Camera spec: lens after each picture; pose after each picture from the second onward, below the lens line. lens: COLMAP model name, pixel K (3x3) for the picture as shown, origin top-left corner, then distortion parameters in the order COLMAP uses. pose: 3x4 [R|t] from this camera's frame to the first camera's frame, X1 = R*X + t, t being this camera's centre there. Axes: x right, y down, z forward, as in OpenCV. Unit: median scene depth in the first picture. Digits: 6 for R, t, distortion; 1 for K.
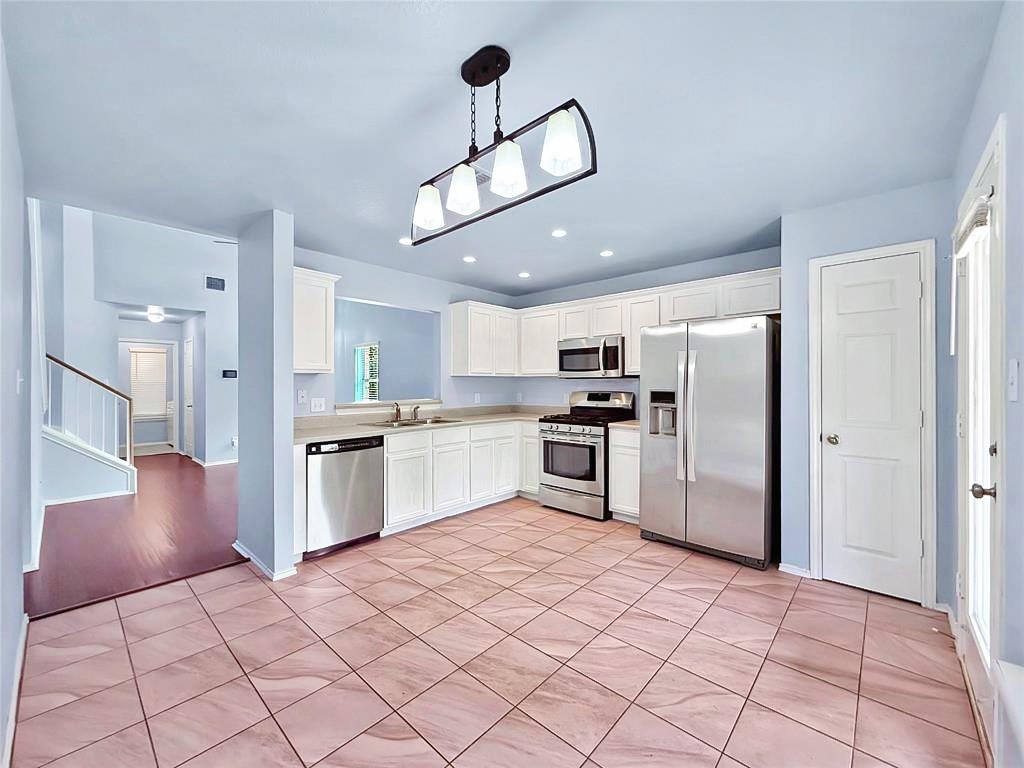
lens RADIAL K [[412.4, 0, 510.9], [0, 412.4, 385.7], [0, 0, 1]] dist [-0.001858, -0.000210]
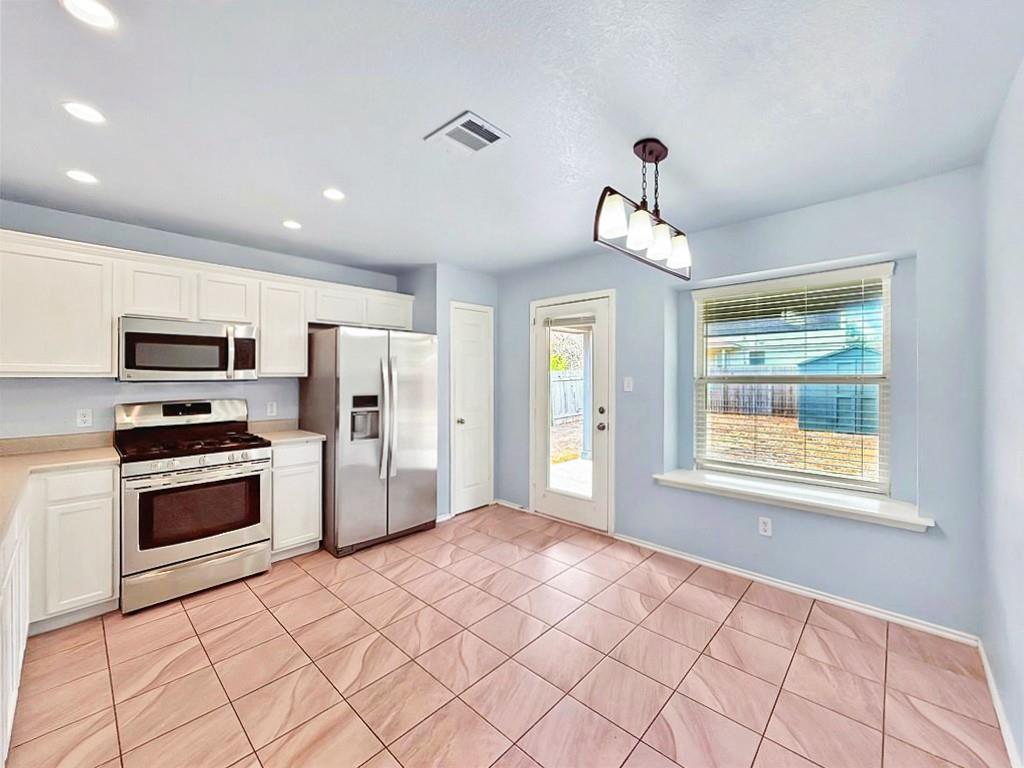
lens RADIAL K [[412.4, 0, 513.1], [0, 412.4, 375.3], [0, 0, 1]] dist [-0.001858, -0.000210]
pose [[0.010911, 0.003511, 0.999934, -0.662993], [0.008159, 0.999960, -0.003601, -0.029811], [-0.999907, 0.008198, 0.010882, 0.681109]]
